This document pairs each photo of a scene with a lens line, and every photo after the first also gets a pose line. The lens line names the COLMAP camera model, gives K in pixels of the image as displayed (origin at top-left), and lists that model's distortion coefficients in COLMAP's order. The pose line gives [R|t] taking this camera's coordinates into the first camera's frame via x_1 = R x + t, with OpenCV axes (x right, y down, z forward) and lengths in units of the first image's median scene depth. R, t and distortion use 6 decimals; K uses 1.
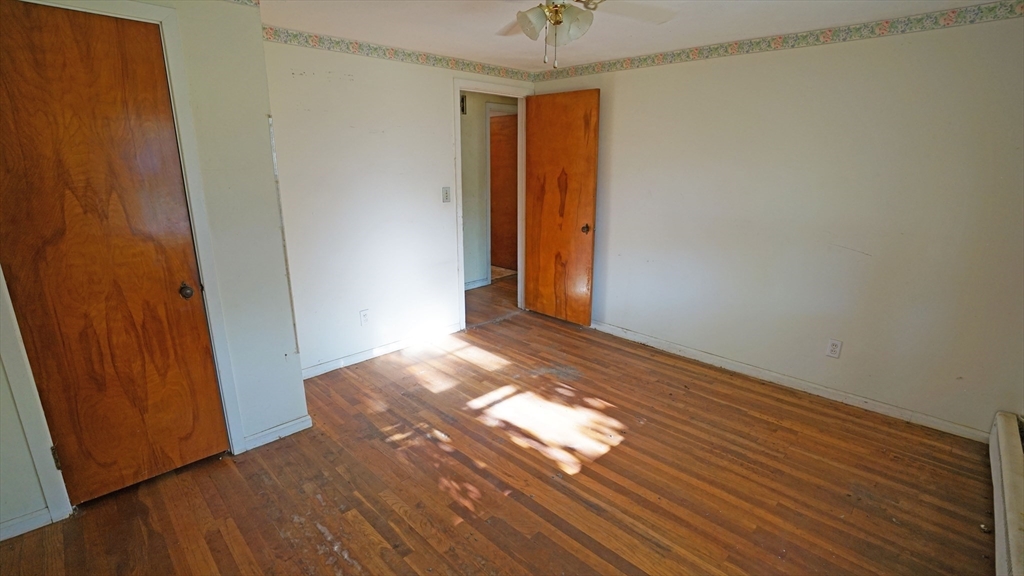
lens RADIAL K [[480.1, 0, 517.4], [0, 480.1, 288.2], [0, 0, 1]] dist [-0.067475, 0.028630]
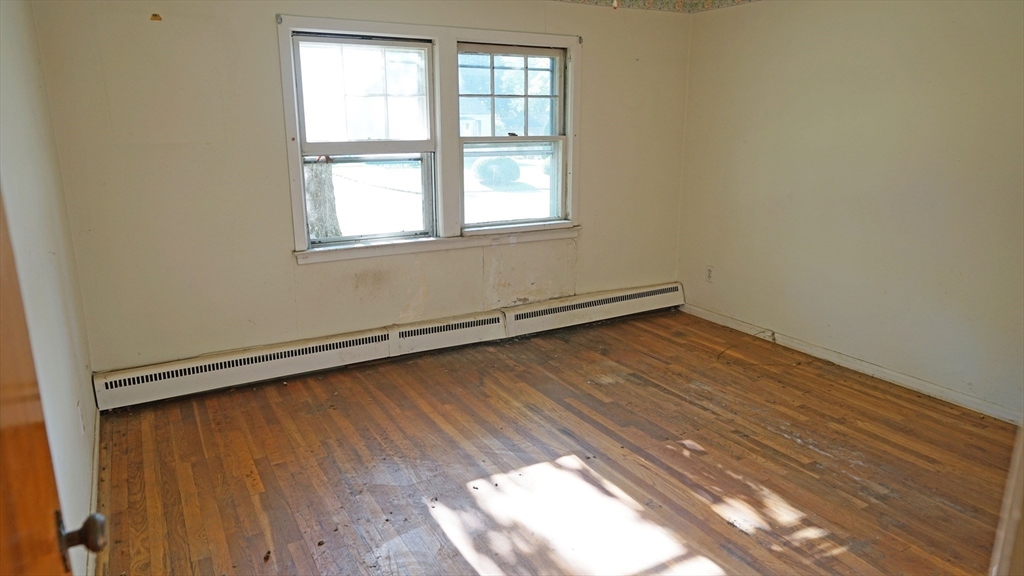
lens RADIAL K [[674.7, 0, 512.0], [0, 674.7, 288.0], [0, 0, 1]] dist [-0.004971, -0.001153]
pose [[-0.963701, -0.070826, 0.257417, -0.082622], [0.062674, 0.877214, 0.475992, -0.513326], [-0.259522, 0.474847, -0.840933, 1.976235]]
